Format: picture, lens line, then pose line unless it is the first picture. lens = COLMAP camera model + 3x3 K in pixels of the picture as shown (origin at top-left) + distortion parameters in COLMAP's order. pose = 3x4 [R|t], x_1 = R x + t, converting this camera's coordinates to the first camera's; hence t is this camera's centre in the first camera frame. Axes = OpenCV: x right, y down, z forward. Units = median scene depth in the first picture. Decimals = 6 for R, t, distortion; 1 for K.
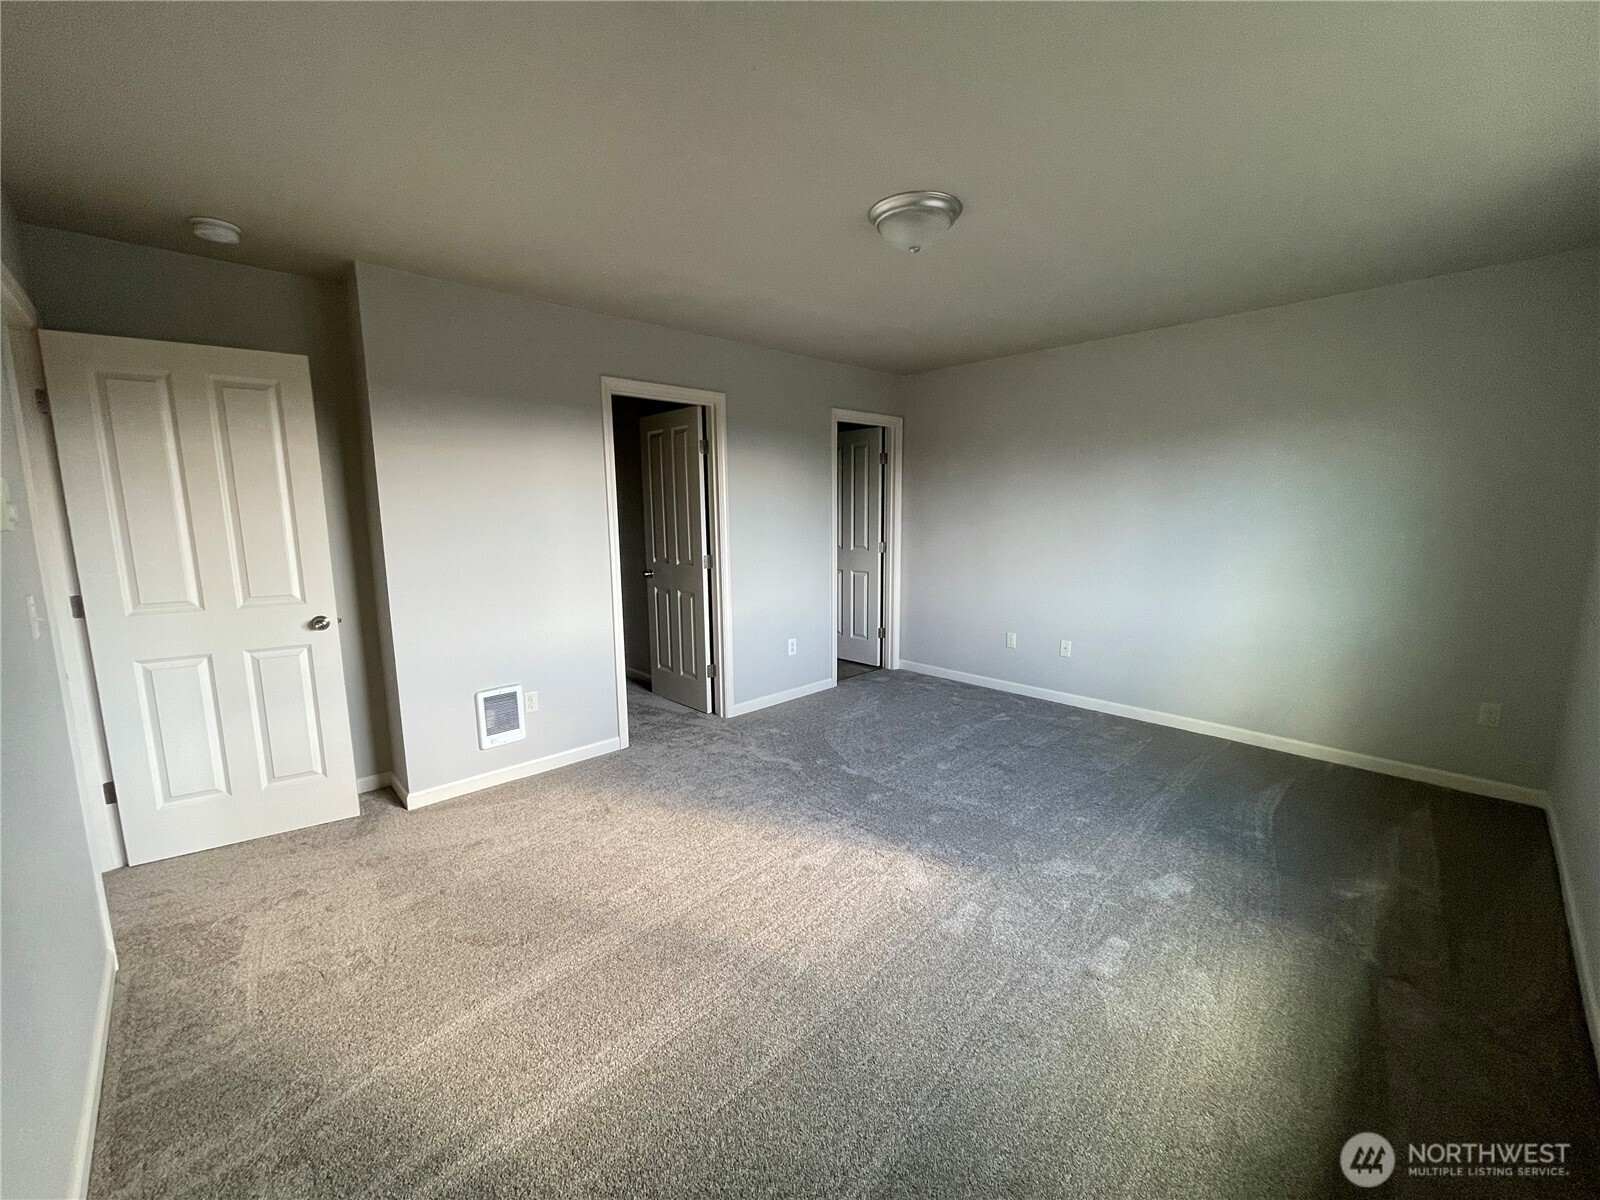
lens RADIAL K [[639.2, 0, 801.2], [0, 639.2, 596.4], [0, 0, 1]] dist [-0.000897, 0.000076]
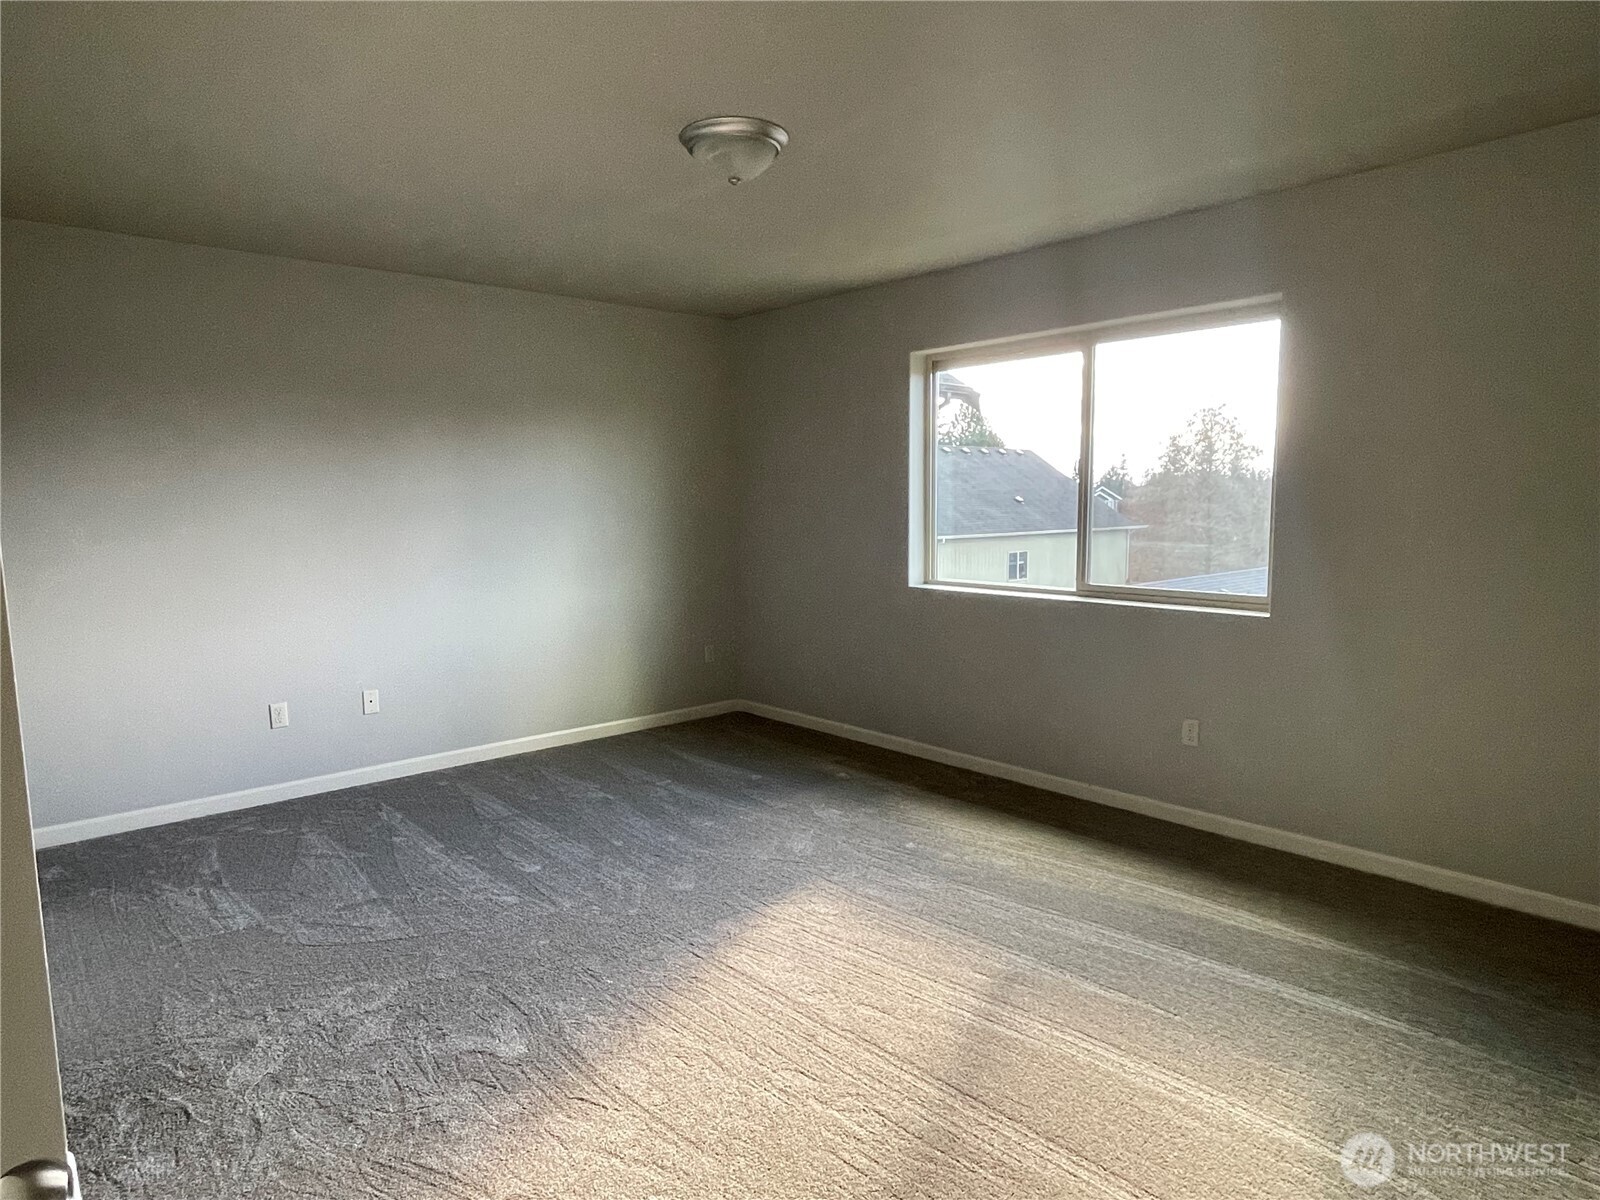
lens RADIAL K [[946.8, 0, 802.1], [0, 946.8, 609.7], [0, 0, 1]] dist [-0.001837, 0.001718]
pose [[0.033619, -0.114863, 0.992812, -0.785030], [0.143363, 0.983655, 0.108949, -0.082409], [-0.989099, 0.138670, 0.049536, 0.648480]]
